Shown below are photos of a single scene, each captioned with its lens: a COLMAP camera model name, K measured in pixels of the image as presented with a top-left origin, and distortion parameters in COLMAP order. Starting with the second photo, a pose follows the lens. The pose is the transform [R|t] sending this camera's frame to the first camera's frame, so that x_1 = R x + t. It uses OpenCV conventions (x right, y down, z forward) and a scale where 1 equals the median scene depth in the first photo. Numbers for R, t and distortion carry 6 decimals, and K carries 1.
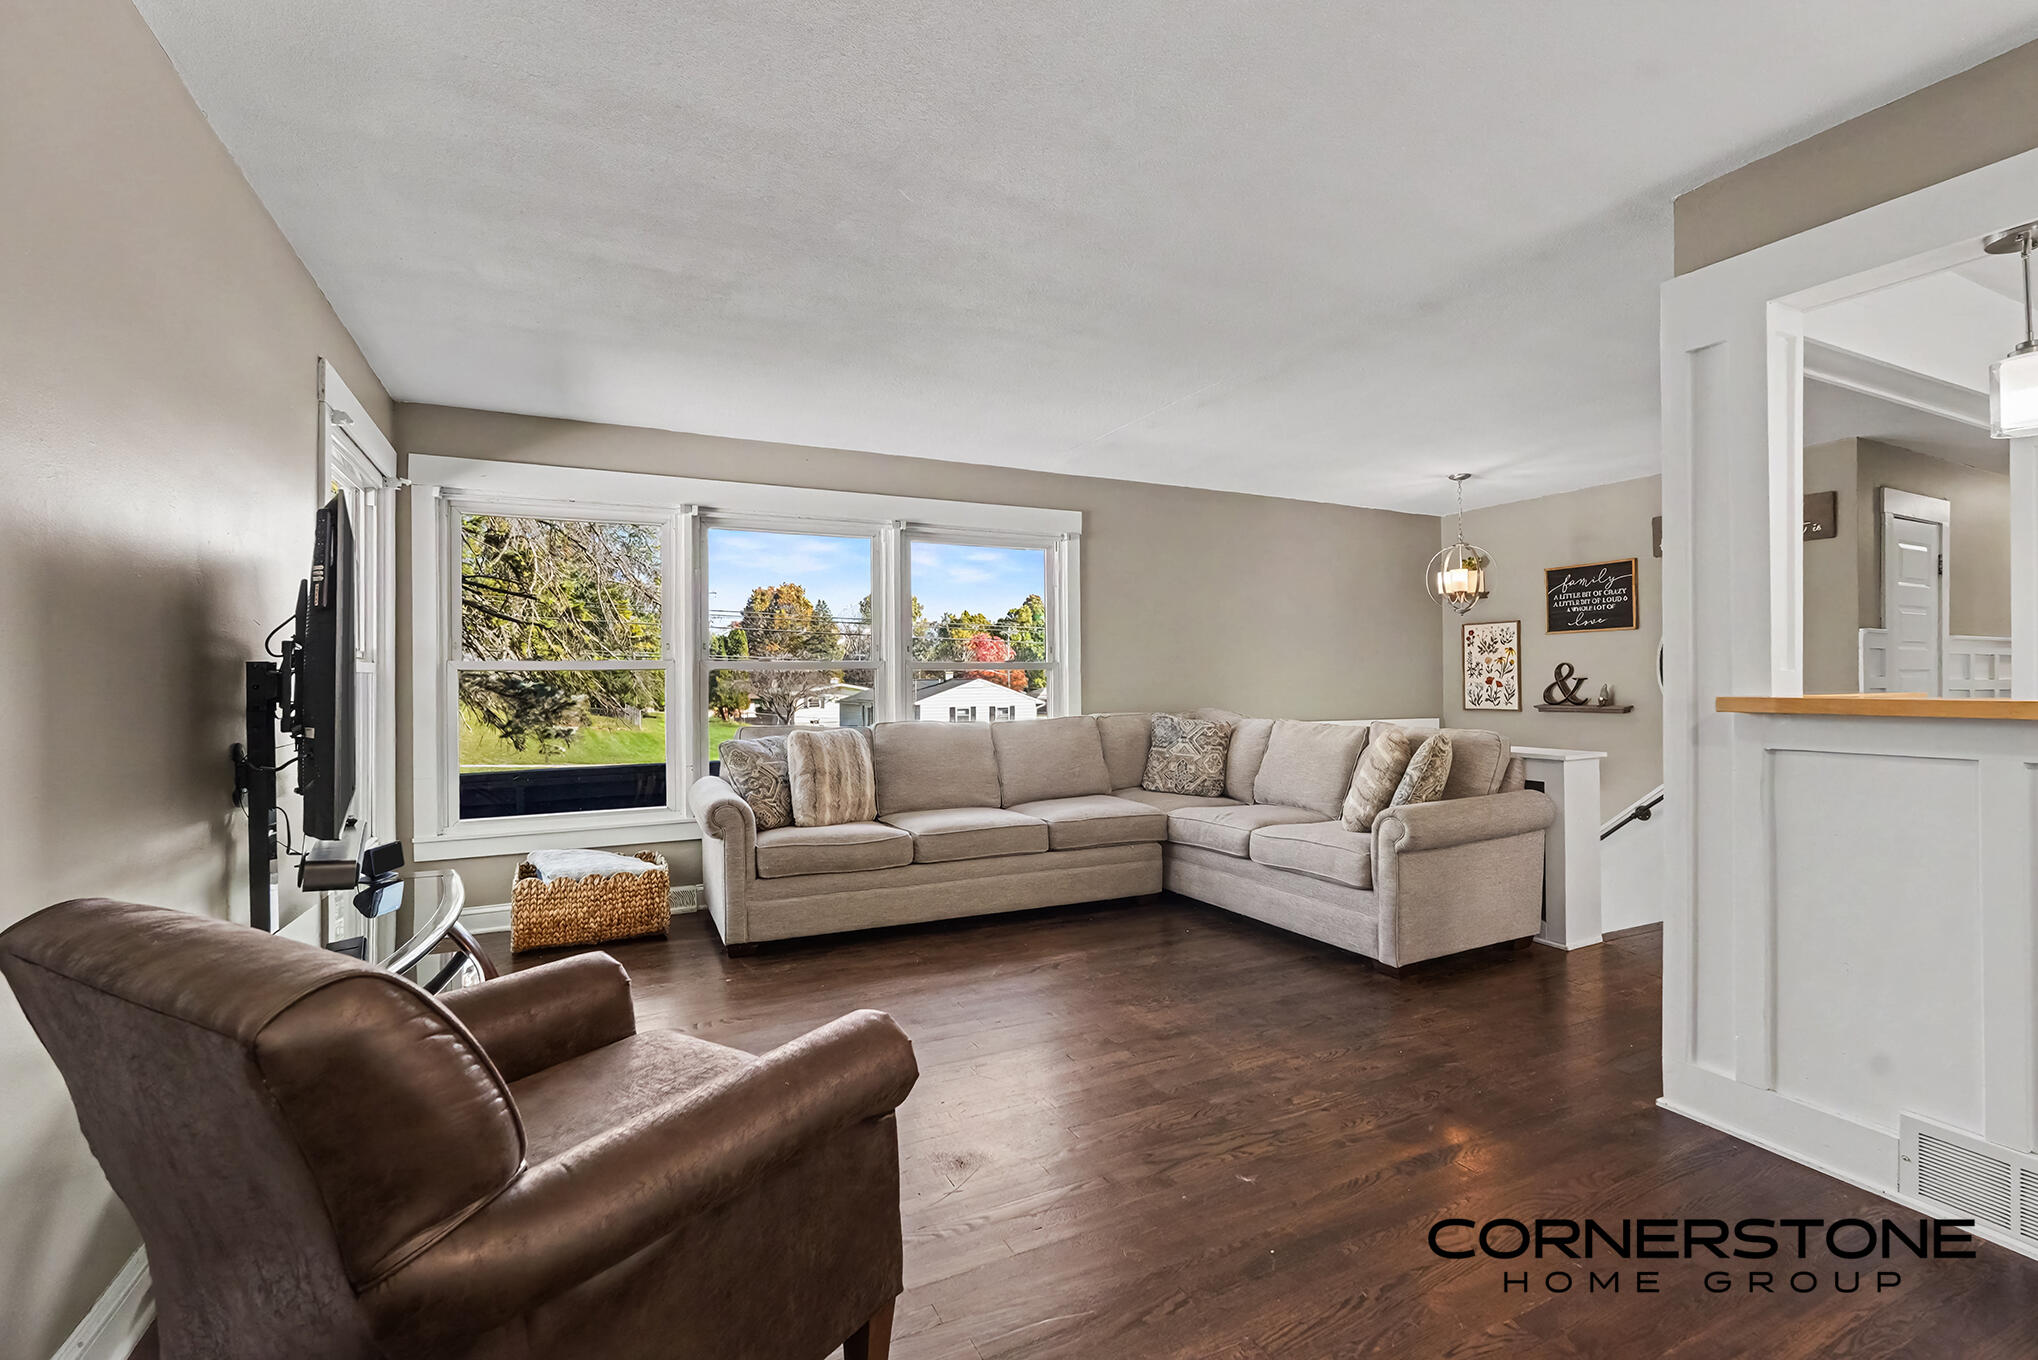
lens RADIAL K [[886.8, 0, 1000.5], [0, 886.8, 673.4], [0, 0, 1]] dist [-0.020407, 0.000972]
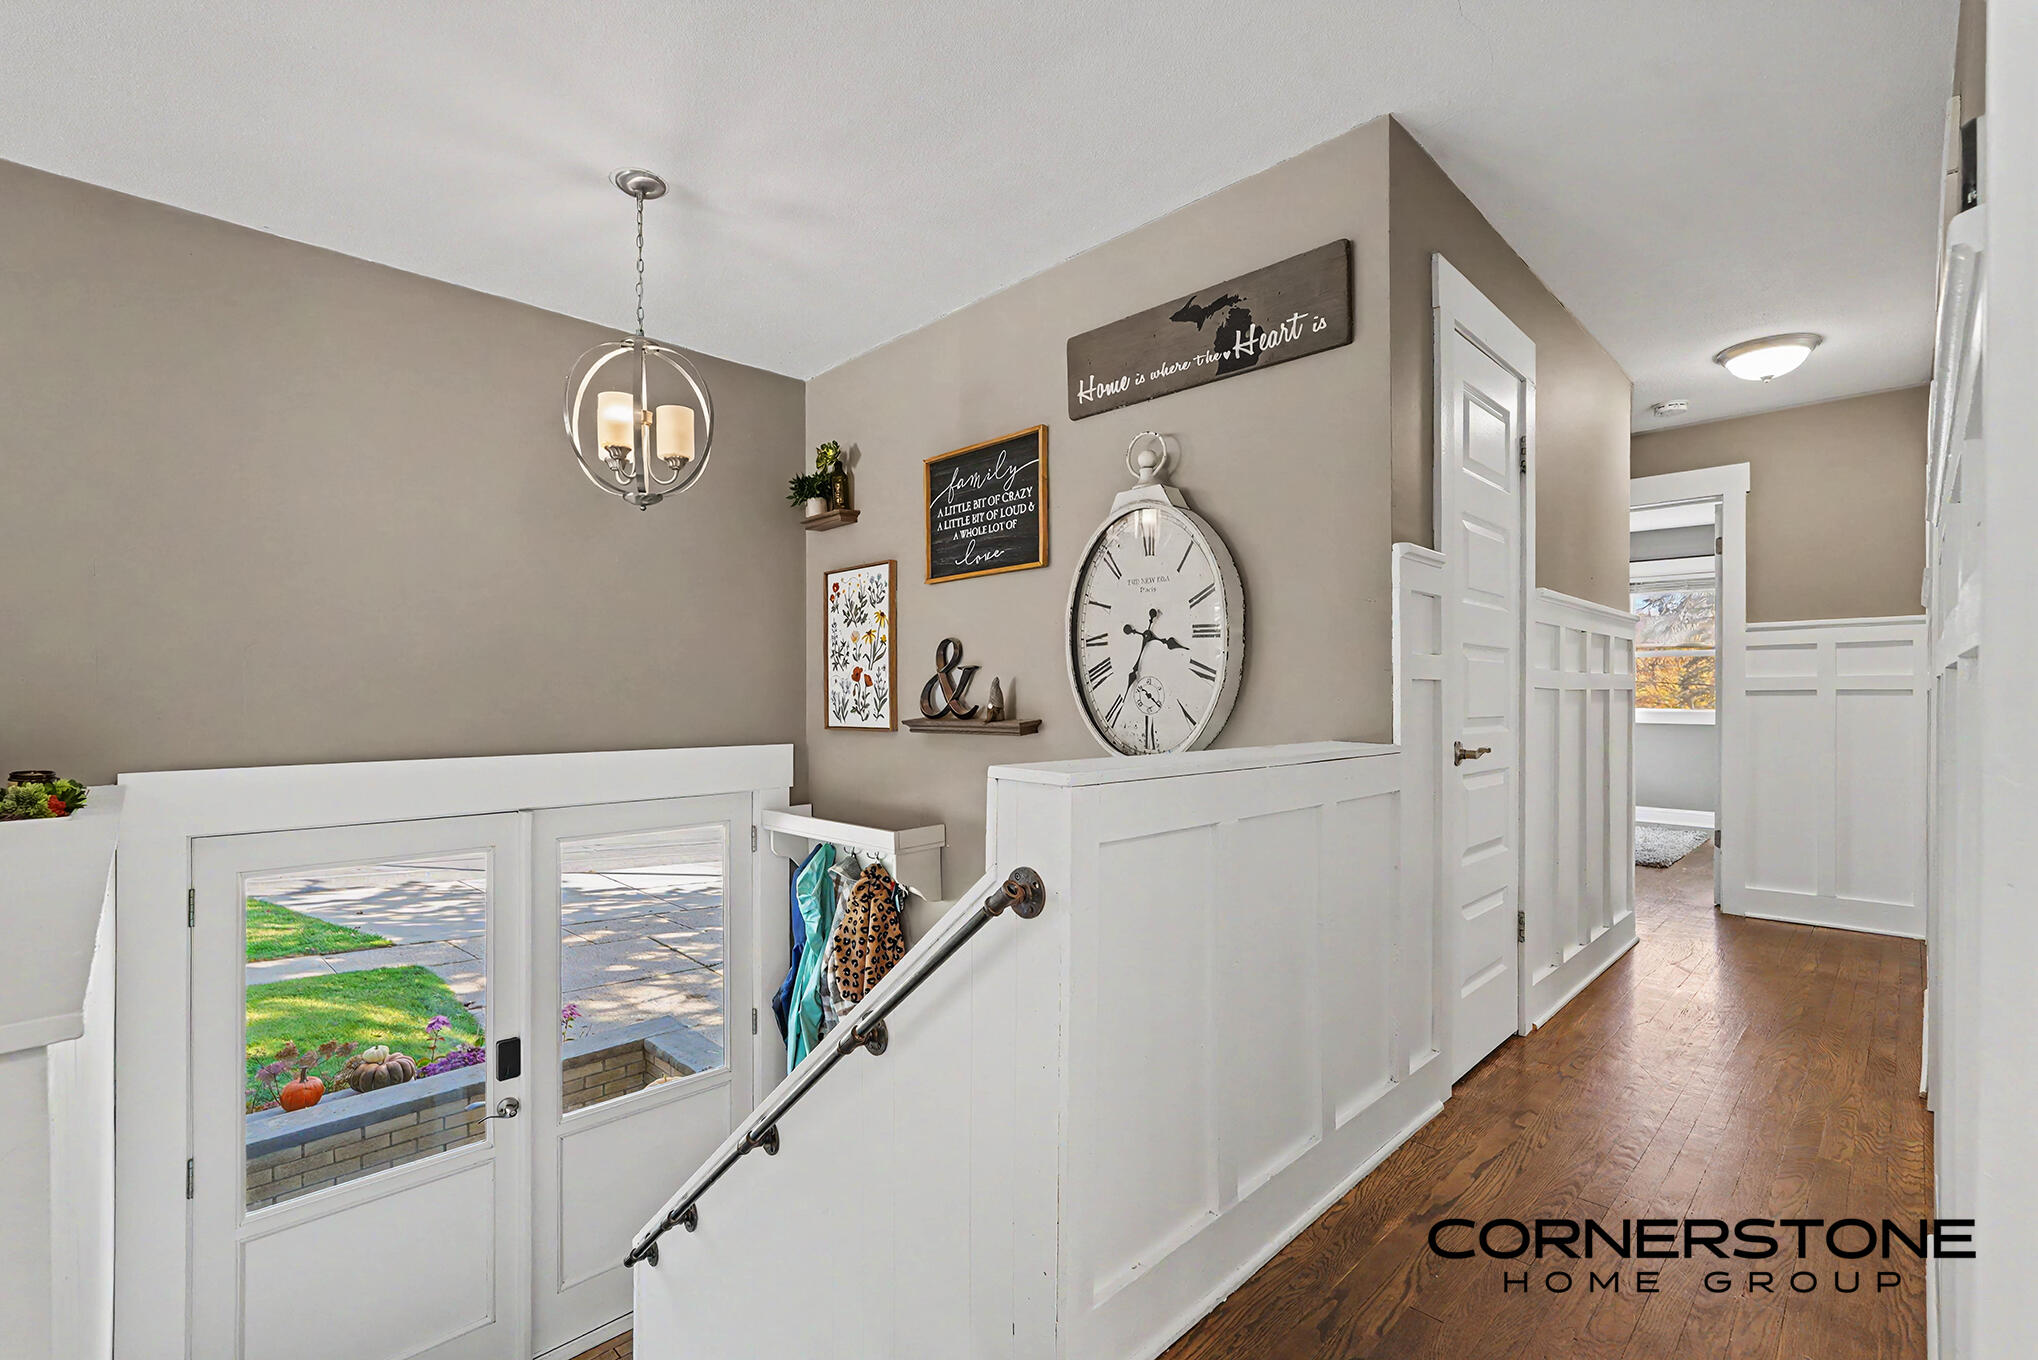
lens RADIAL K [[886.8, 0, 1030.5], [0, 886.8, 682.6], [0, 0, 1]] dist [-0.020407, 0.000972]
pose [[0.937811, 0.008191, 0.347049, 0.512360], [-0.005490, 0.999947, -0.008764, 0.019157], [-0.347102, 0.006314, 0.937806, 0.499868]]
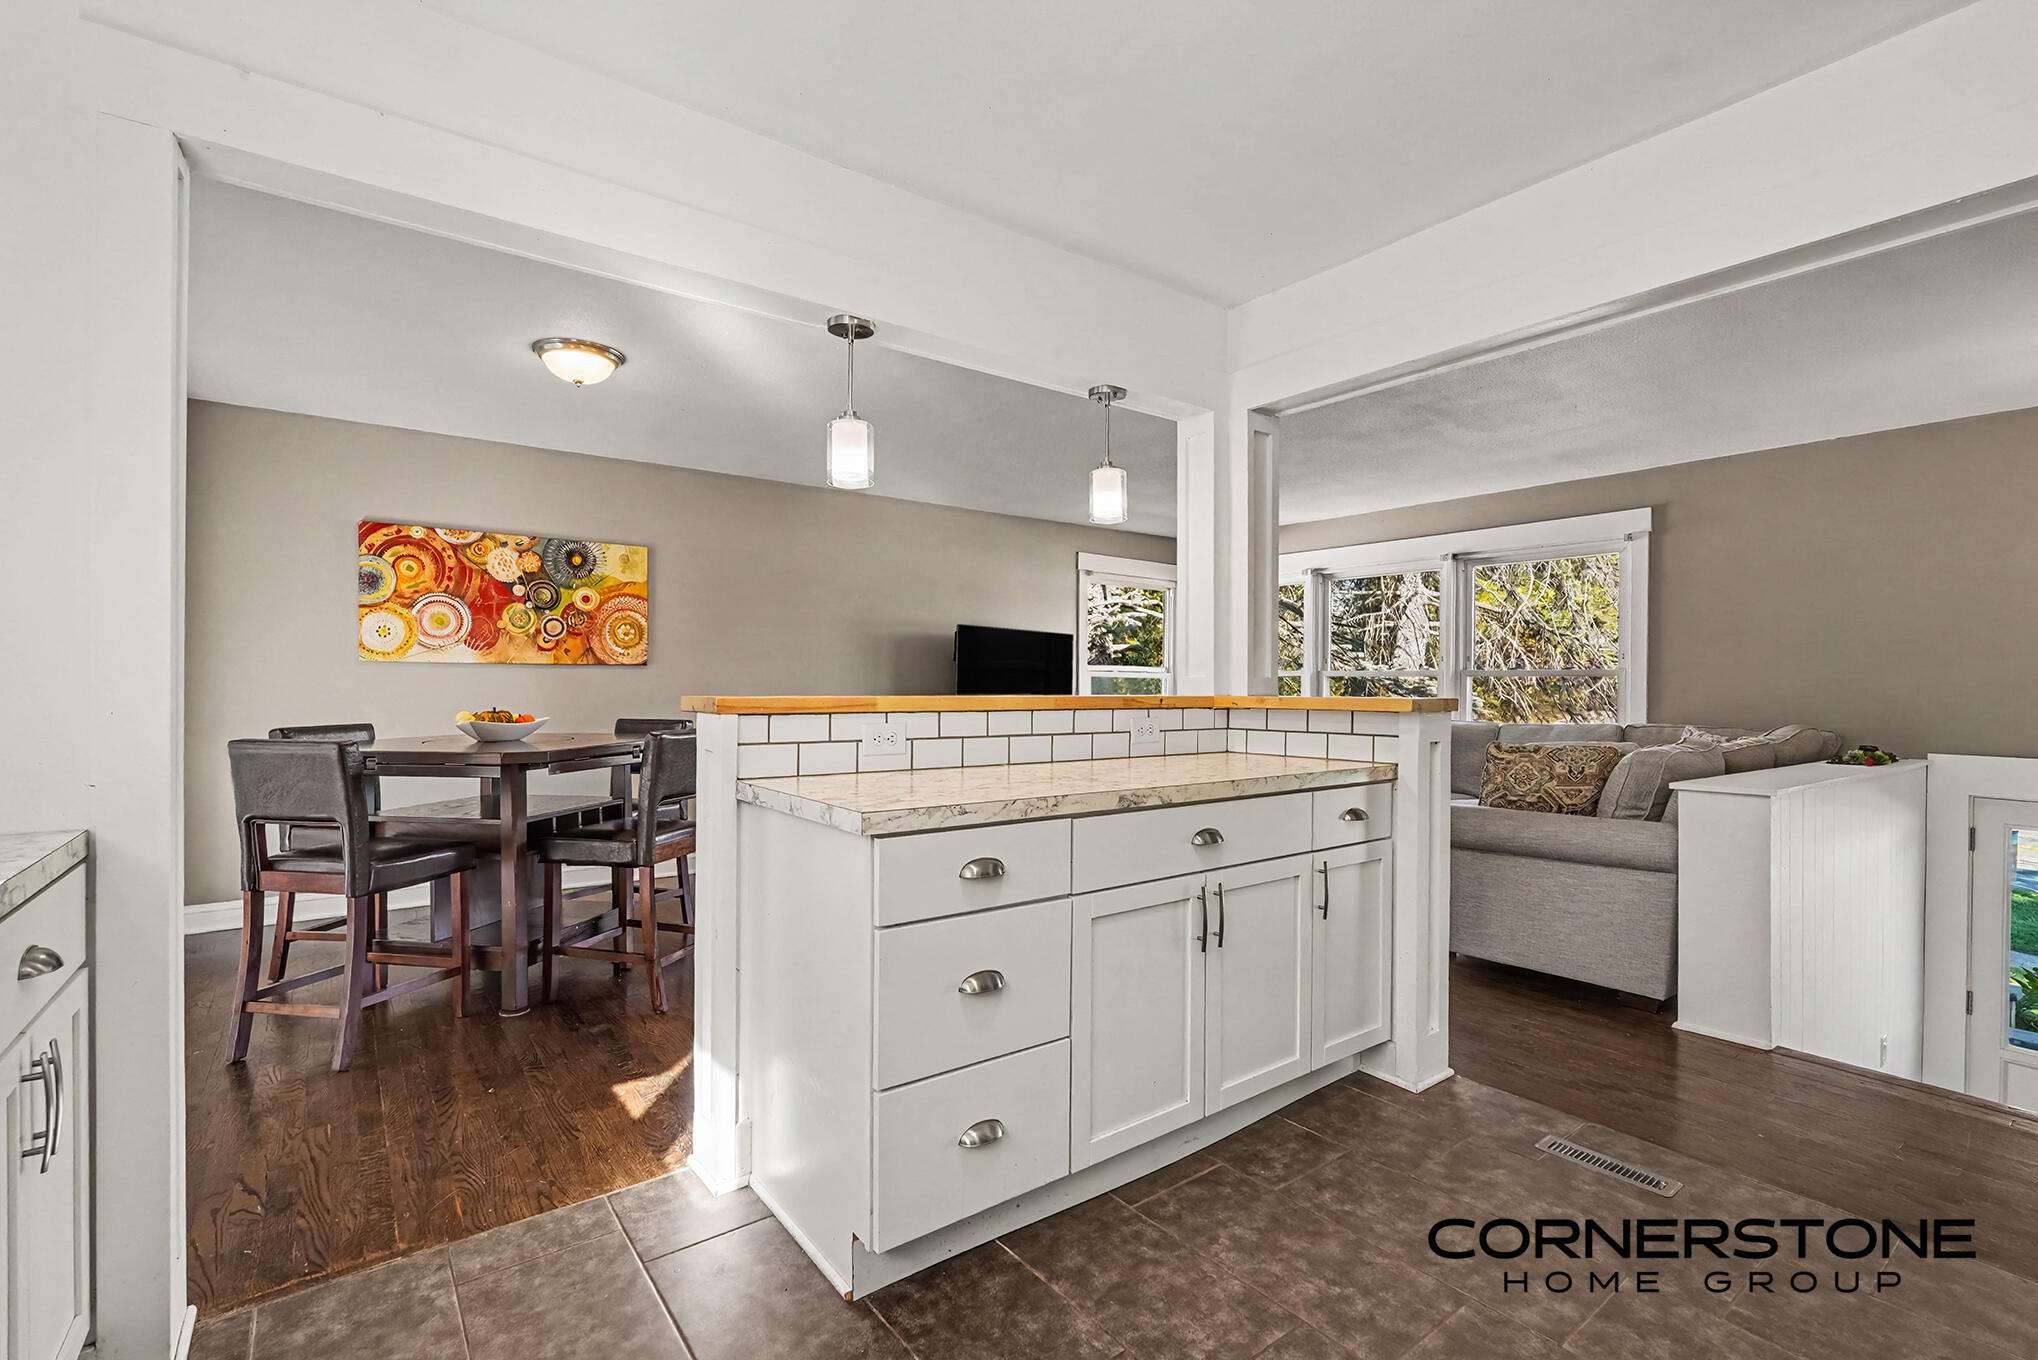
lens RADIAL K [[886.8, 0, 1028.7], [0, 886.8, 682.3], [0, 0, 1]] dist [-0.020407, 0.000972]
pose [[0.210584, 0.007861, -0.977544, 0.795569], [-0.003374, 0.999968, 0.007315, -0.002143], [0.977570, 0.001758, 0.210603, 0.152017]]
